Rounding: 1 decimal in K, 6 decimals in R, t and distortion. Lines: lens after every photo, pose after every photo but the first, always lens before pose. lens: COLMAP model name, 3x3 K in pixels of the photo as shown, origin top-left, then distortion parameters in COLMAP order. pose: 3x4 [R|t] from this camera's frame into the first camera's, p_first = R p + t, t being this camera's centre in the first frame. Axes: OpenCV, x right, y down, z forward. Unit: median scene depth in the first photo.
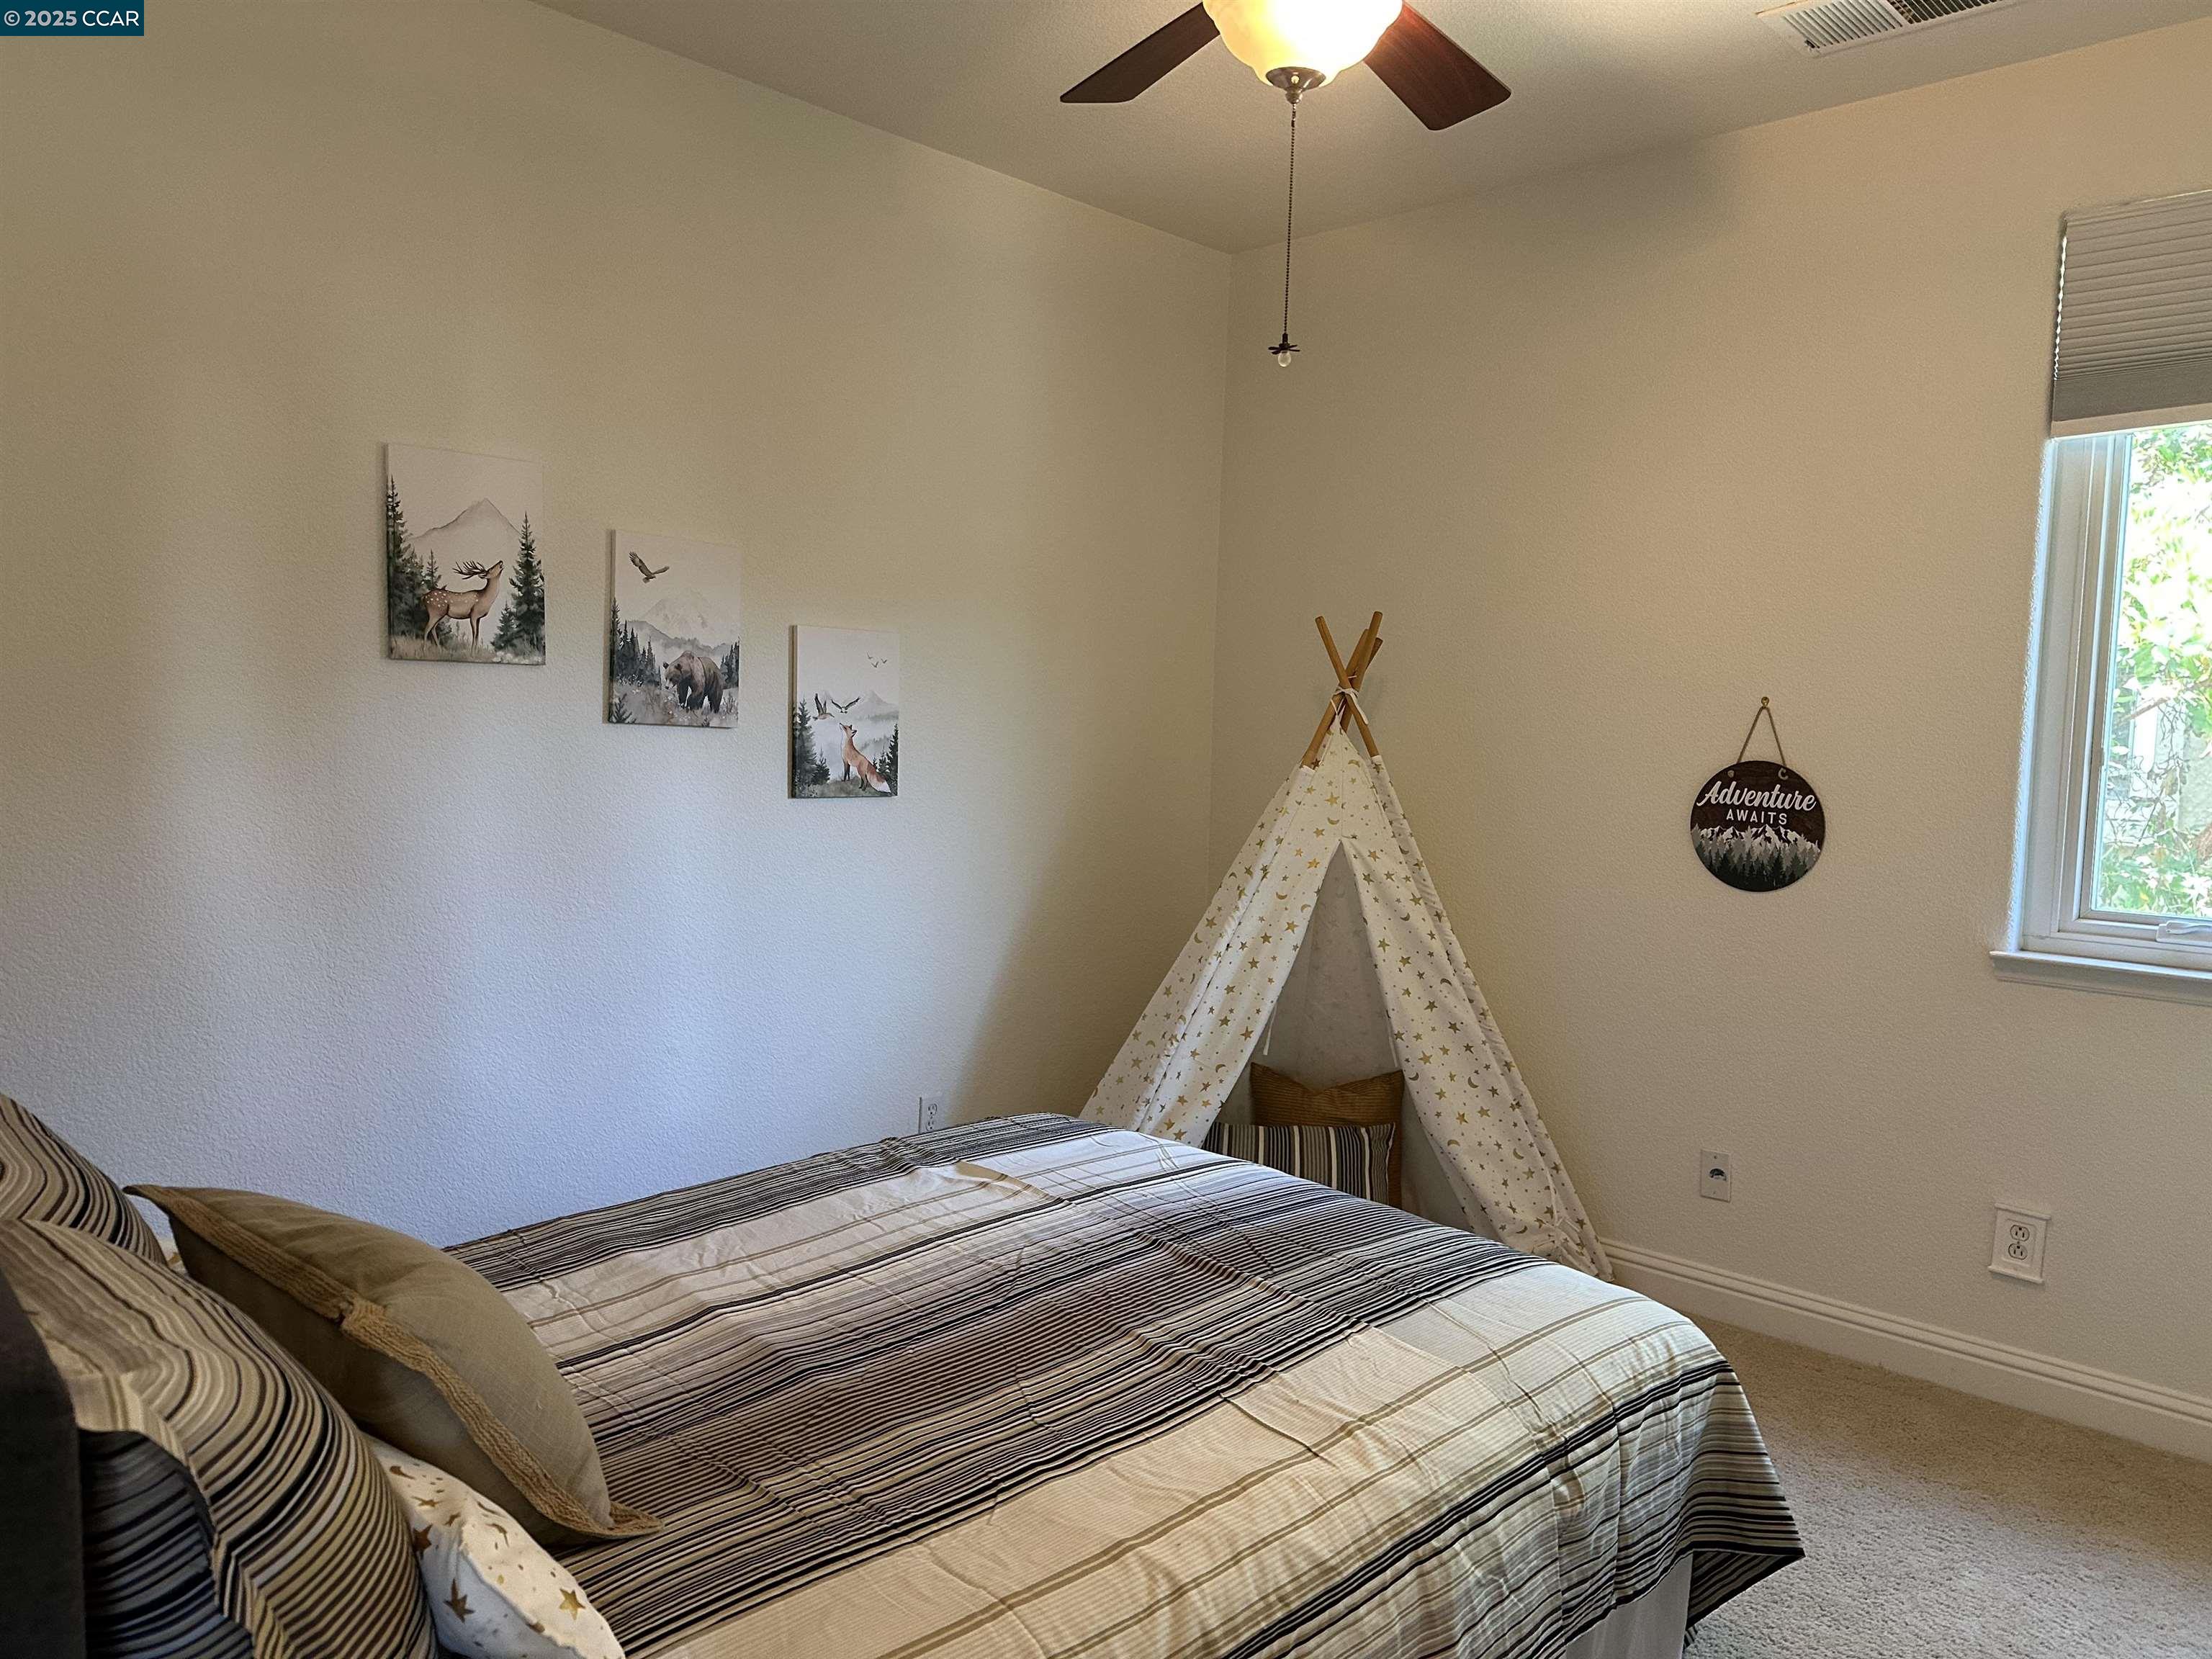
lens RADIAL K [[1565.3, 0, 1123.6], [0, 1565.3, 826.5], [0, 0, 1]] dist [0.214671, -0.385583]
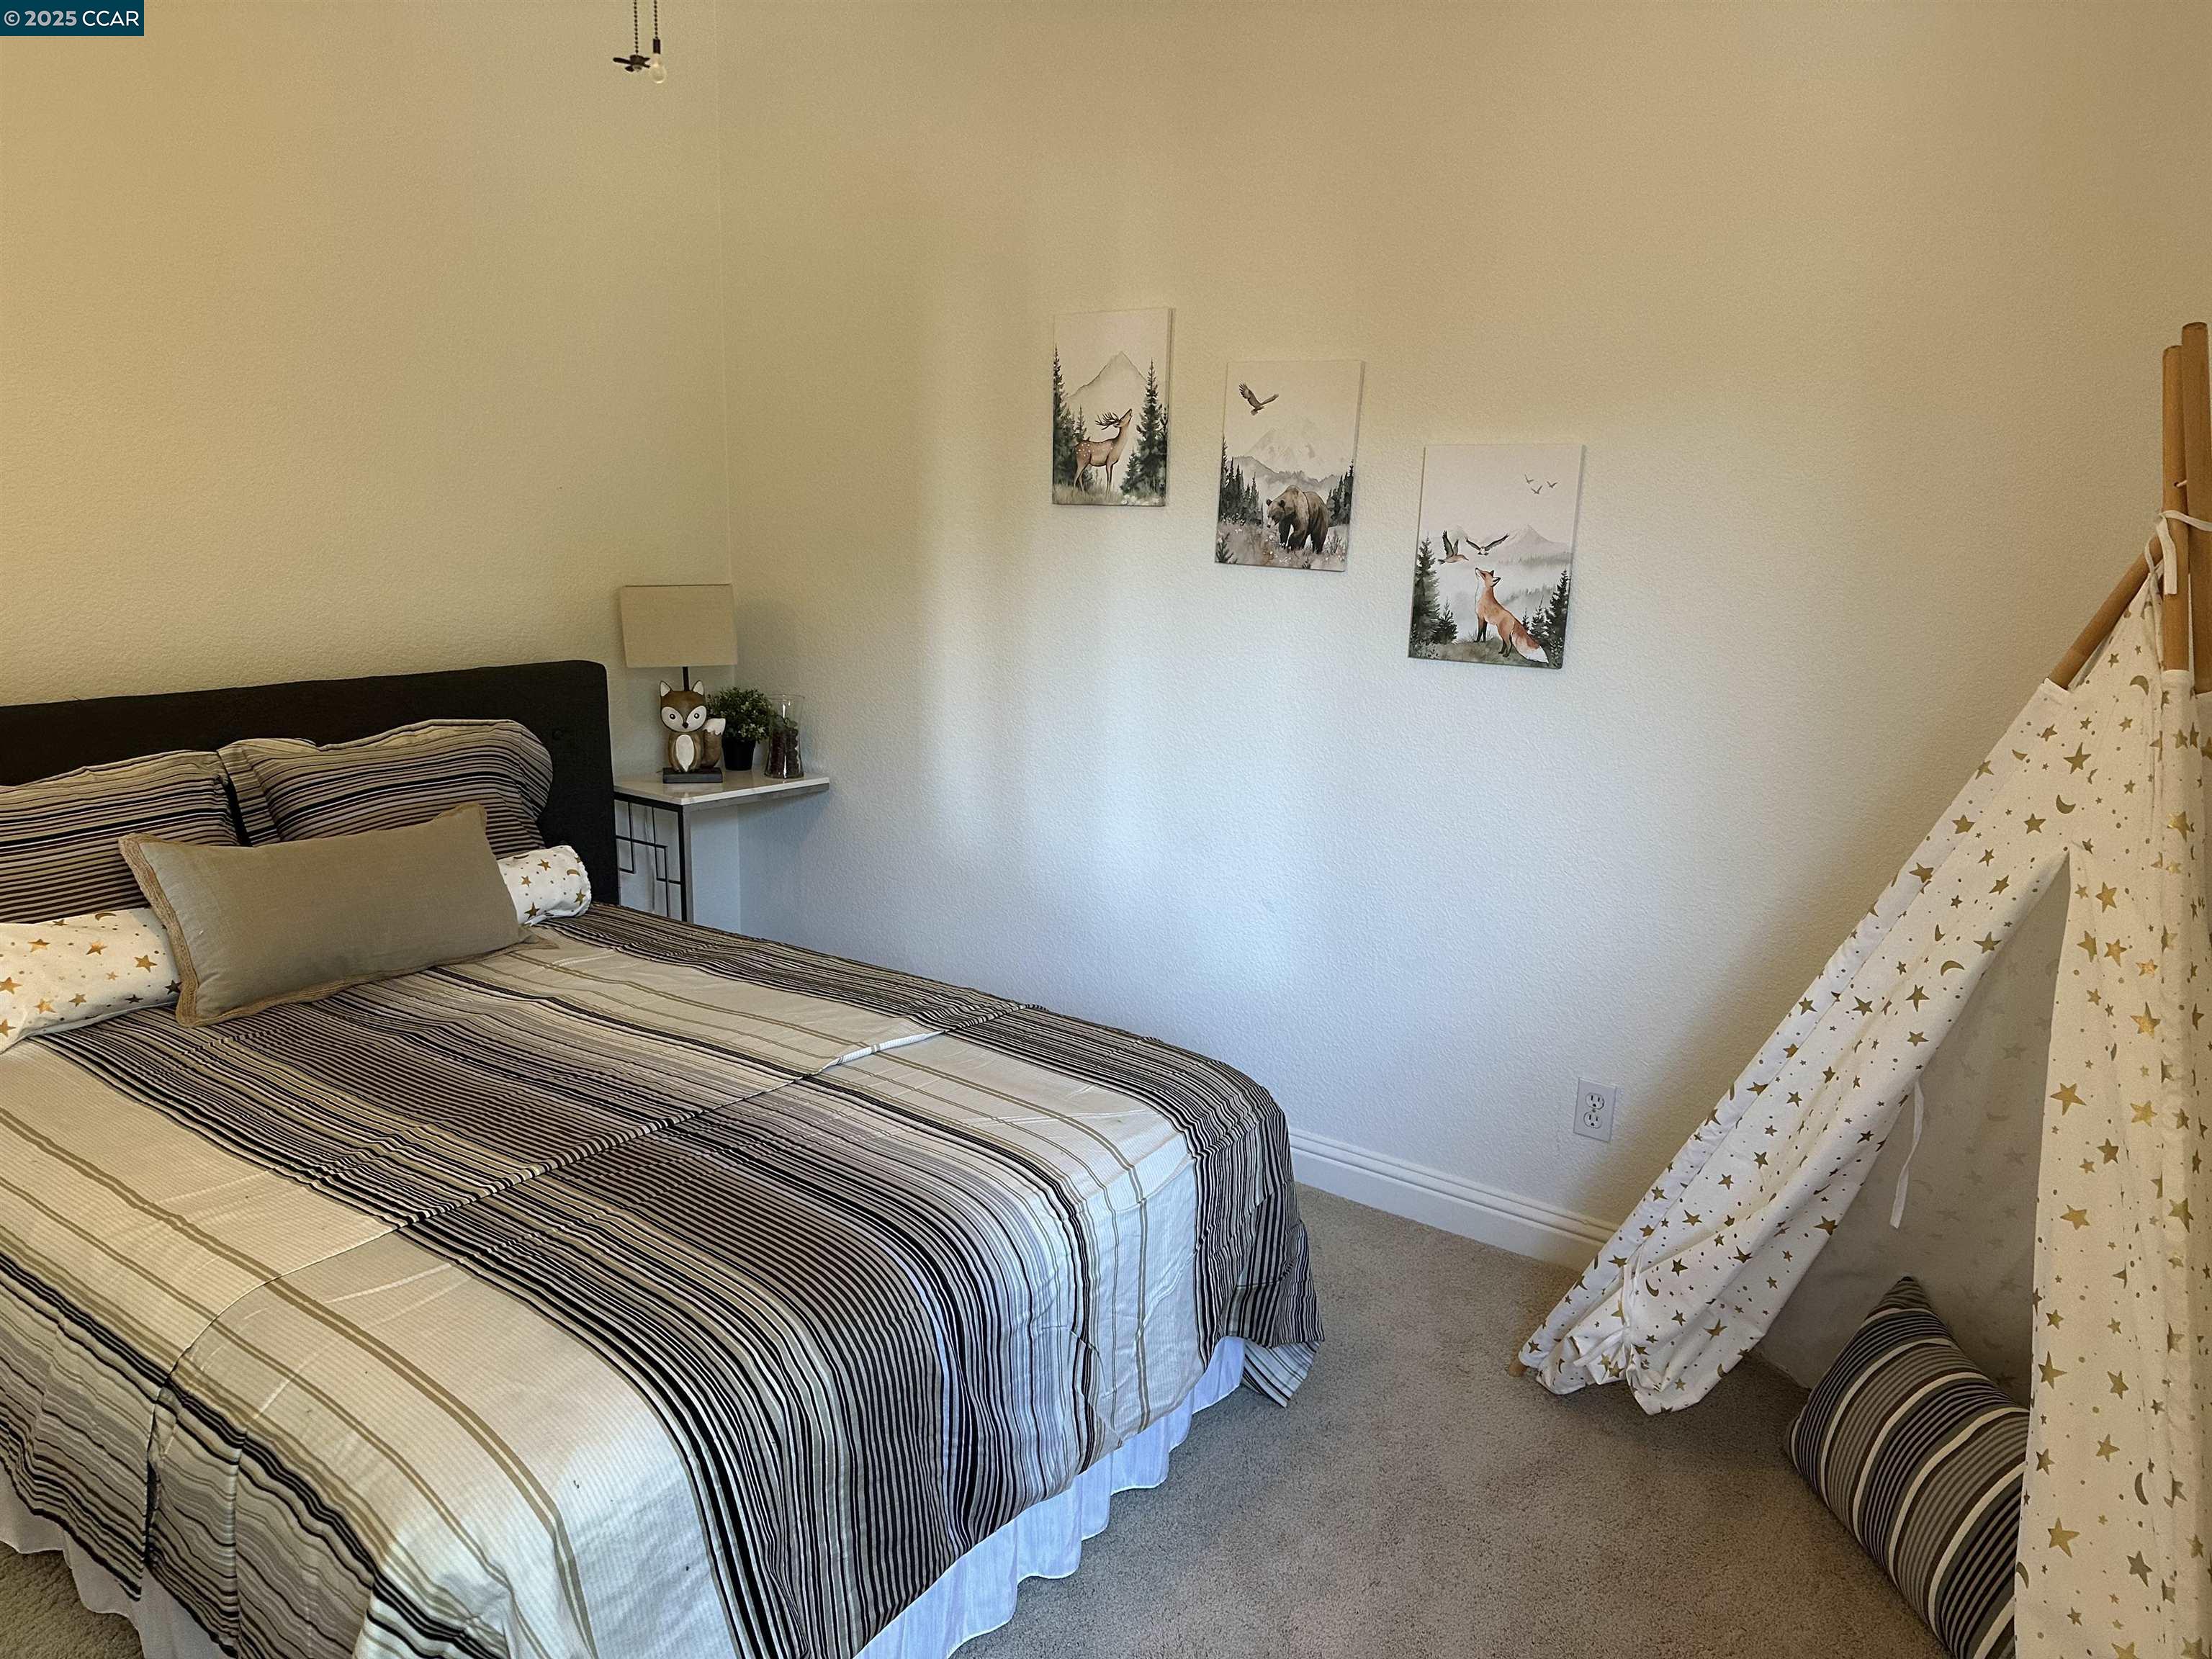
lens RADIAL K [[1565.3, 0, 1123.6], [0, 1565.3, 826.5], [0, 0, 1]] dist [0.214671, -0.385583]
pose [[0.132175, 0.177610, -0.975184, 0.656305], [-0.089471, 0.981938, 0.166714, -0.060382], [0.987180, 0.065215, 0.145678, 0.785234]]
